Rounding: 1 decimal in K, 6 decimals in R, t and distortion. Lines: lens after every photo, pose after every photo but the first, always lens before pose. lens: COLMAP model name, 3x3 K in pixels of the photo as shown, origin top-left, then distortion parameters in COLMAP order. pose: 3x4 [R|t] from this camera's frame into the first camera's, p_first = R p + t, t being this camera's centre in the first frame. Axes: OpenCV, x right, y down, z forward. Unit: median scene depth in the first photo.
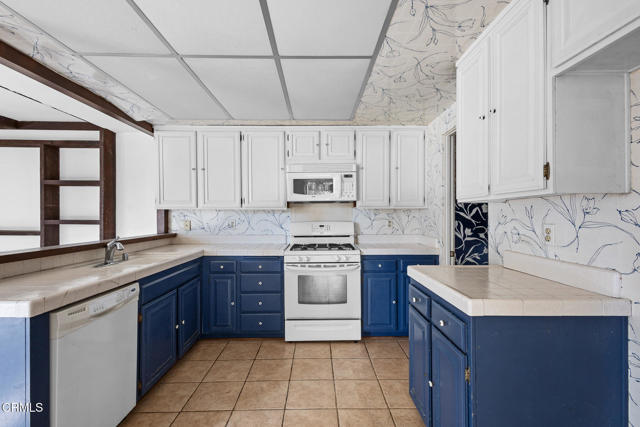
lens RADIAL K [[298.1, 0, 323.8], [0, 298.1, 214.4], [0, 0, 1]] dist [0.000070, -0.000210]
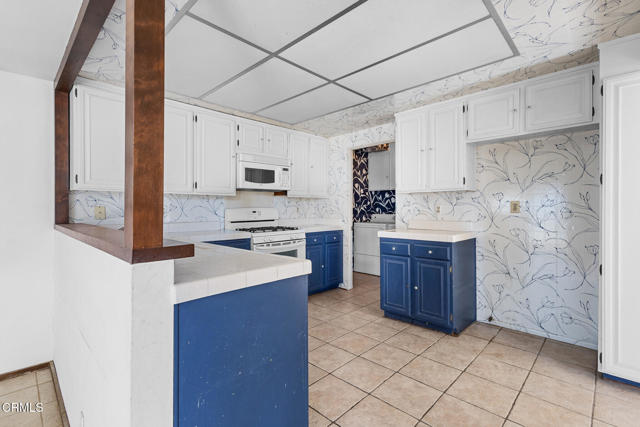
lens RADIAL K [[298.1, 0, 321.6], [0, 298.1, 208.2], [0, 0, 1]] dist [0.000070, -0.000210]
pose [[0.693784, 0.000902, 0.720182, -0.687036], [0.001075, 0.999997, -0.002288, 0.031059], [-0.720182, 0.002361, 0.693781, 0.055167]]
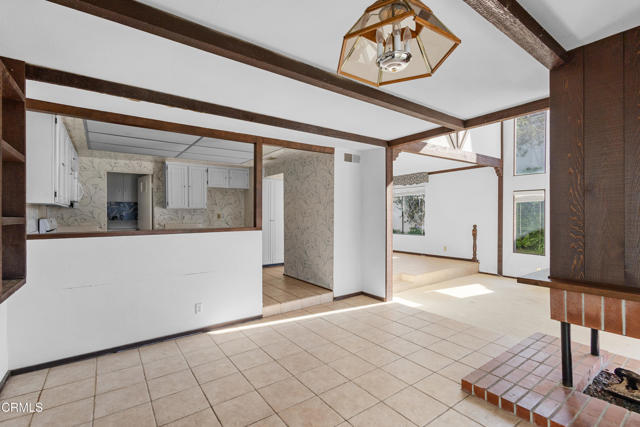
lens RADIAL K [[298.1, 0, 317.9], [0, 298.1, 213.0], [0, 0, 1]] dist [0.000070, -0.000210]
pose [[-0.574798, 0.007237, 0.818263, -1.761670], [0.003685, 0.999974, -0.006256, 0.018799], [-0.818287, -0.000580, -0.574810, 0.905805]]
